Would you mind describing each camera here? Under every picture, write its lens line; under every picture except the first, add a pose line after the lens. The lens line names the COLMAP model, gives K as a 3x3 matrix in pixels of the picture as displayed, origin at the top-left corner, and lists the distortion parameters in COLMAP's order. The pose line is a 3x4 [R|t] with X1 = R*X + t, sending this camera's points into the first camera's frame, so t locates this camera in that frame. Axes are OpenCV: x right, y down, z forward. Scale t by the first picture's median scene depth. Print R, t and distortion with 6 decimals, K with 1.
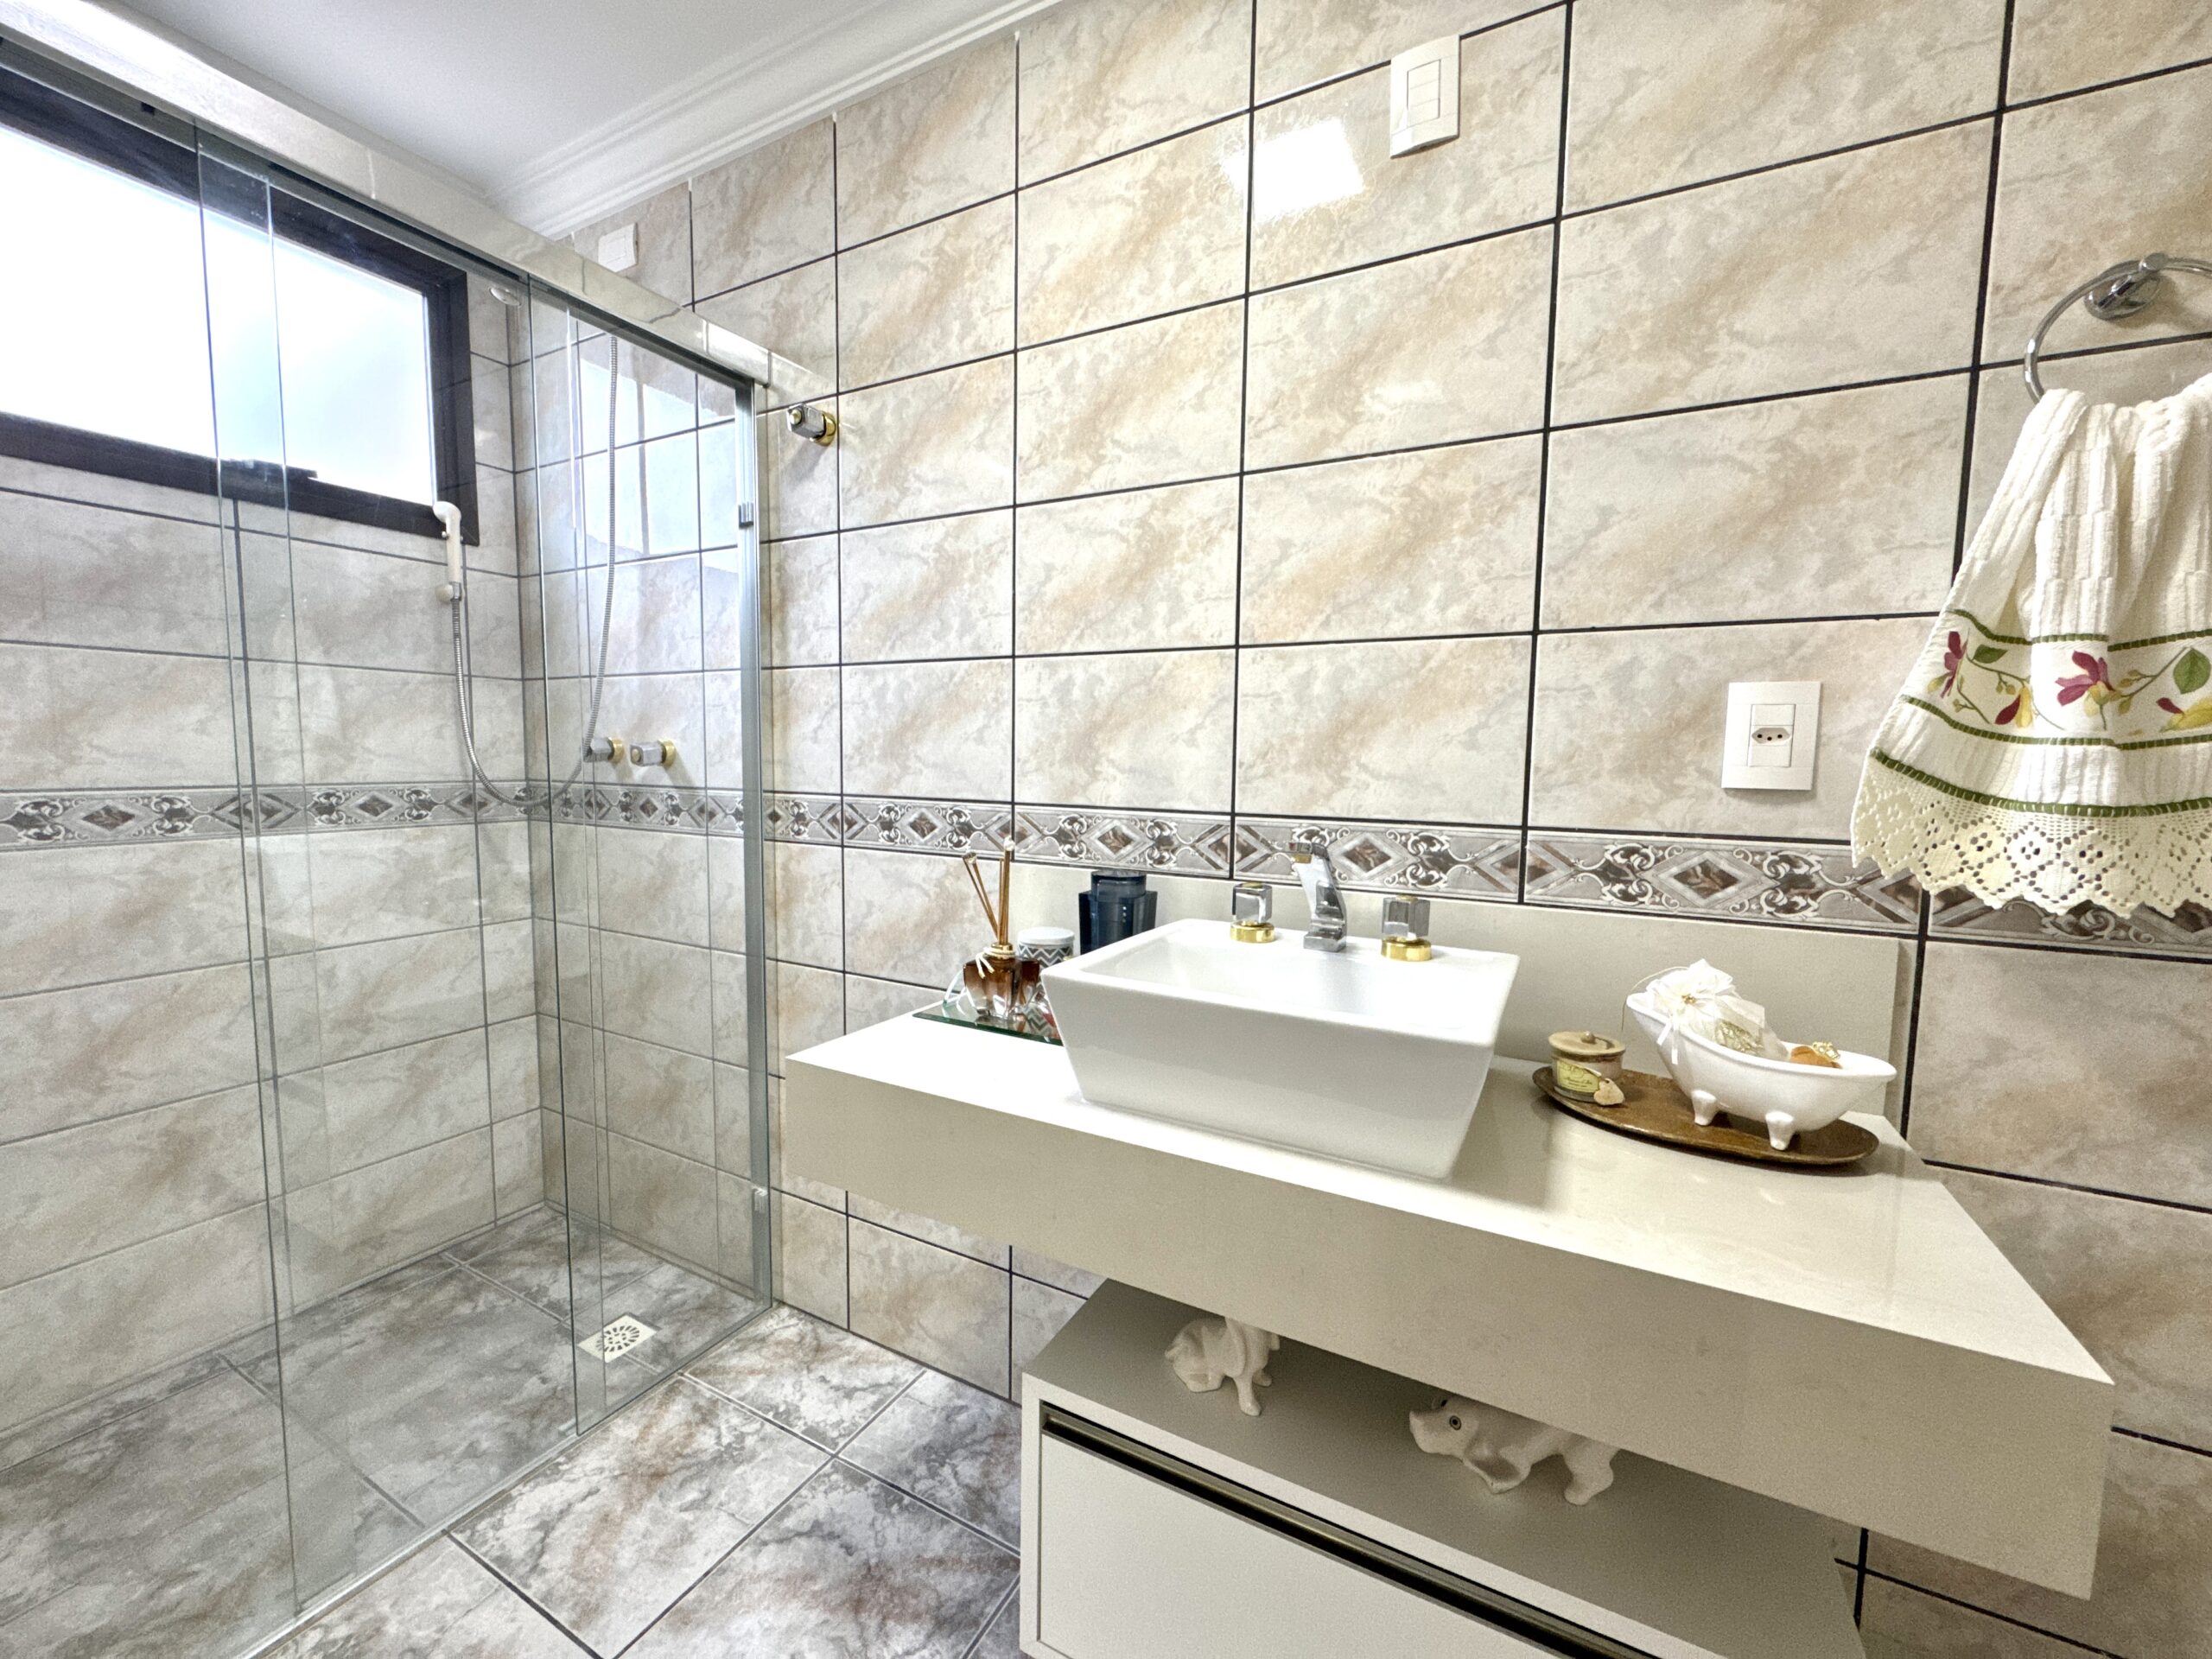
lens RADIAL K [[882.7, 0, 1106.0], [0, 882.7, 829.5], [0, 0, 1]] dist [-0.001257, -0.000187]
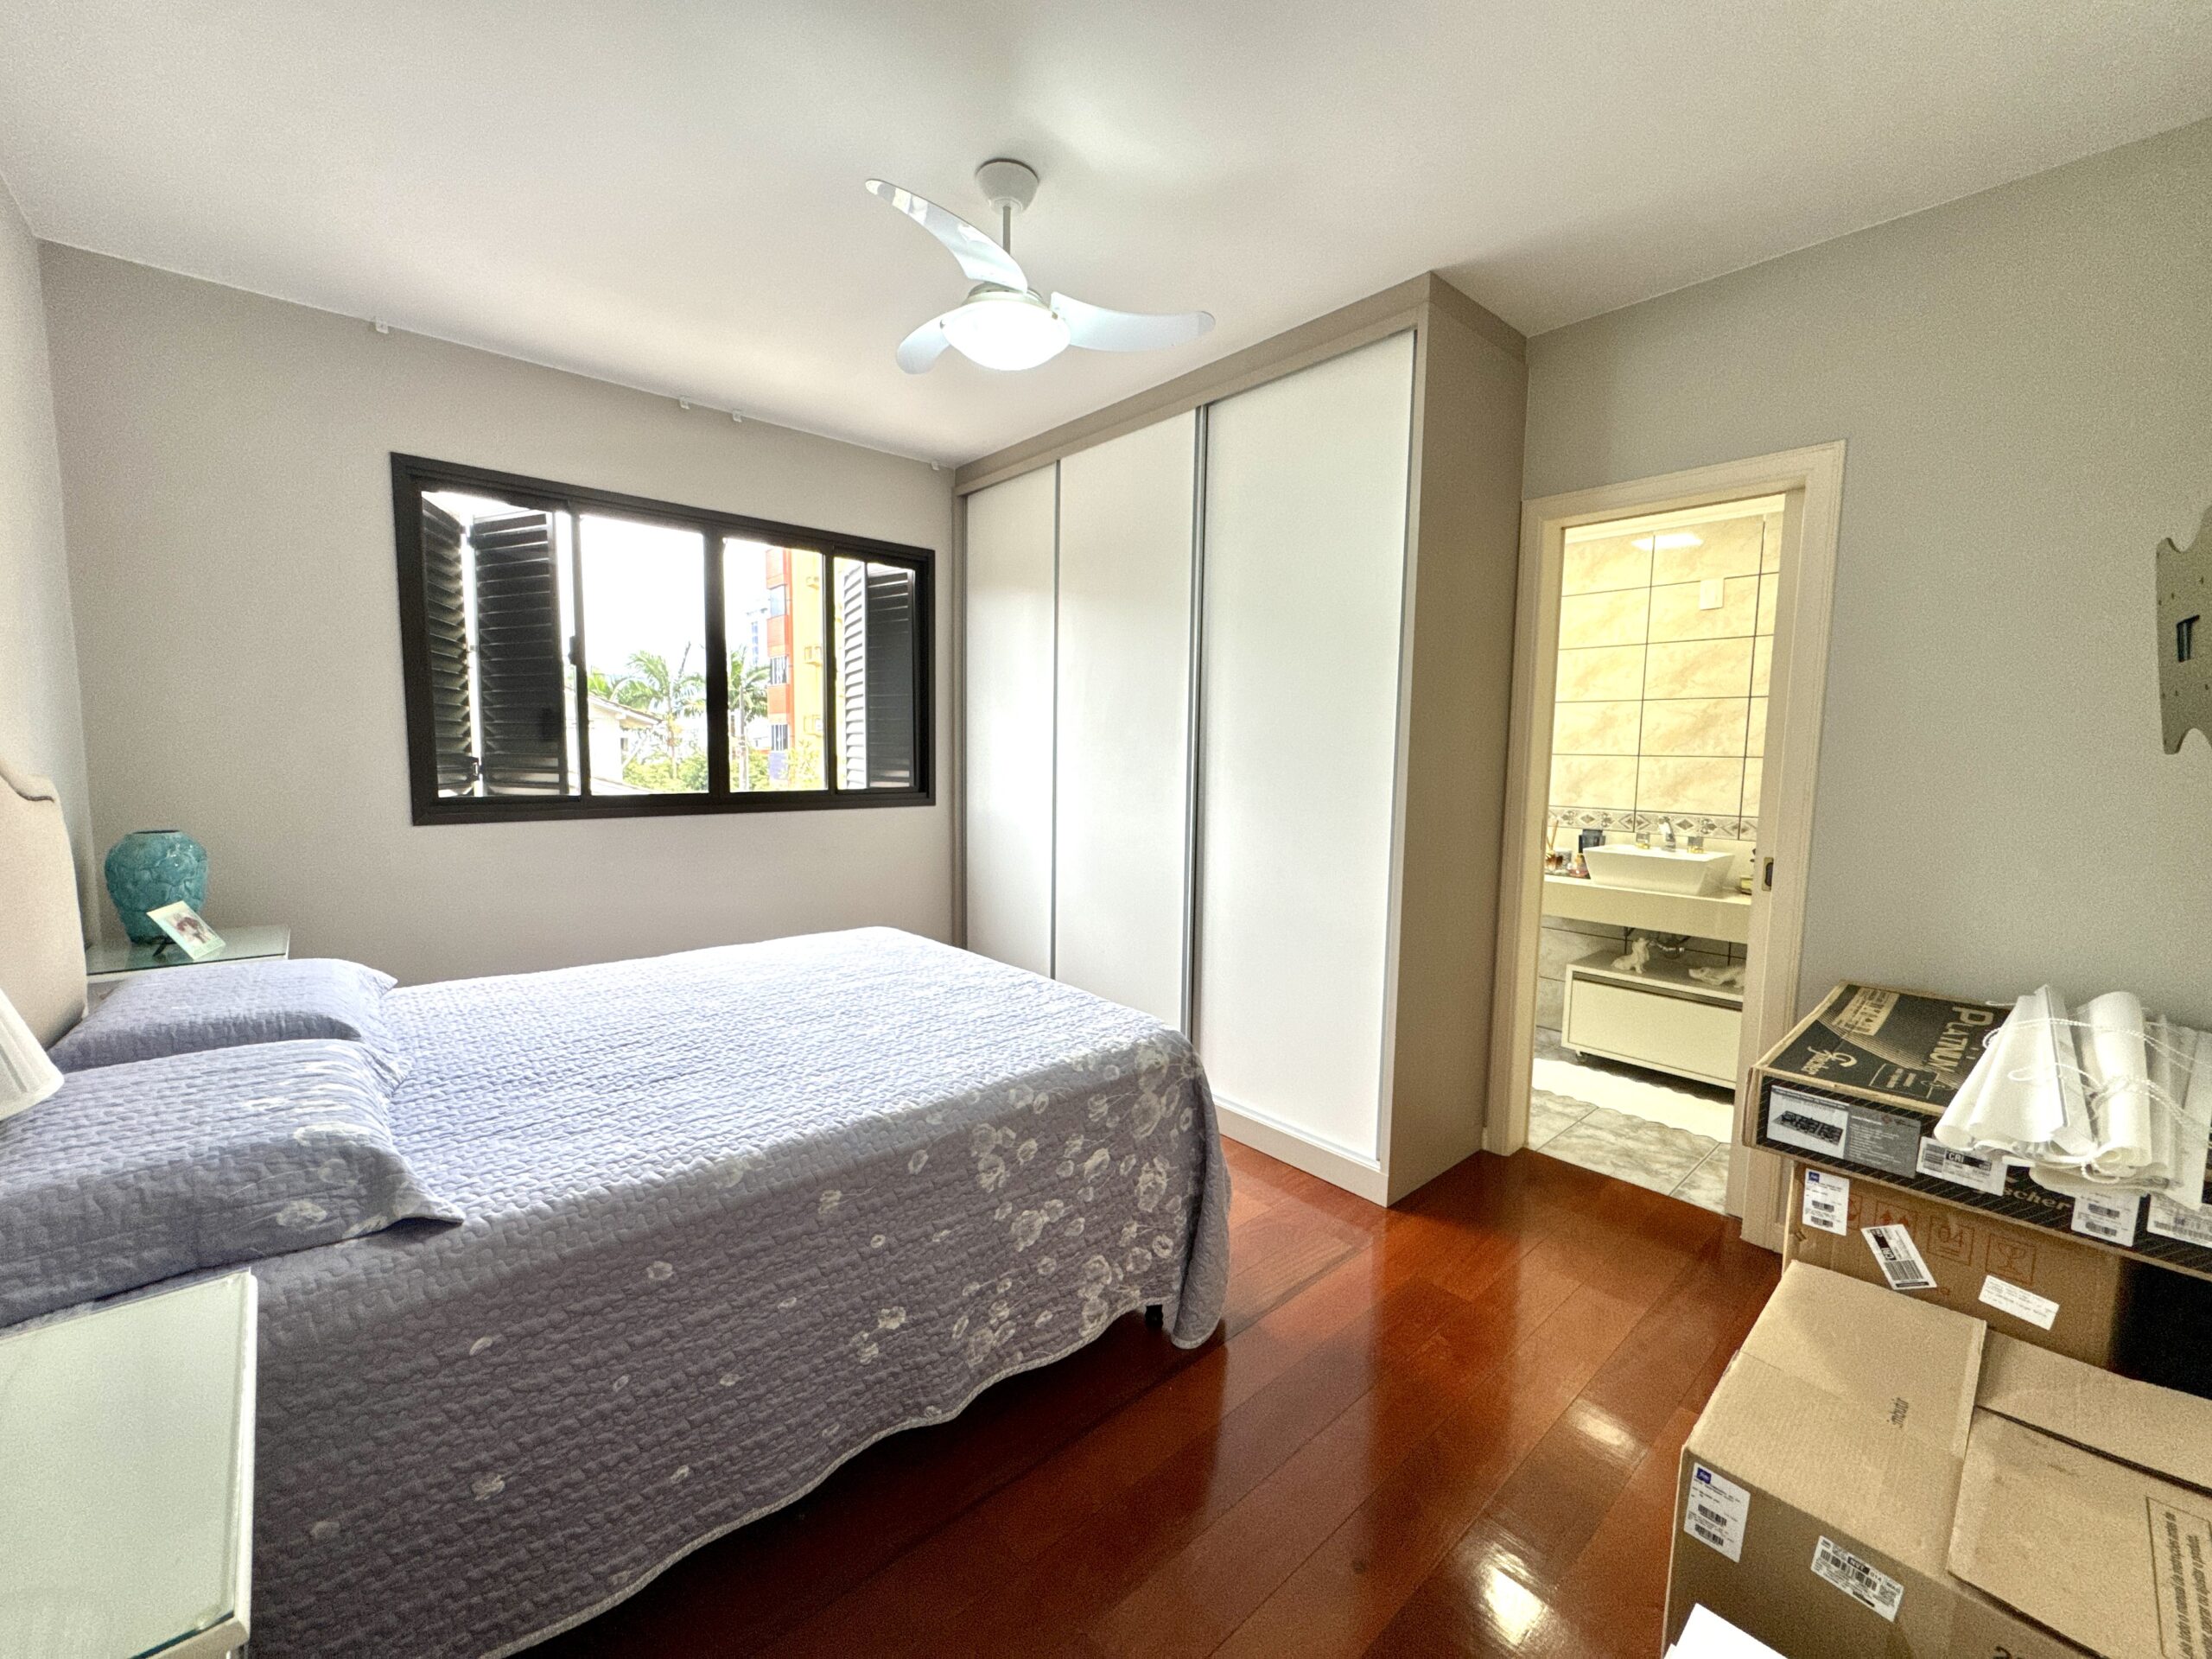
lens RADIAL K [[882.7, 0, 1106.0], [0, 882.7, 829.5], [0, 0, 1]] dist [-0.001257, -0.000187]
pose [[0.941628, 0.030210, -0.335297, -0.578519], [-0.030193, 0.999530, 0.005264, 0.090646], [0.335299, 0.005167, 0.942098, -2.592917]]
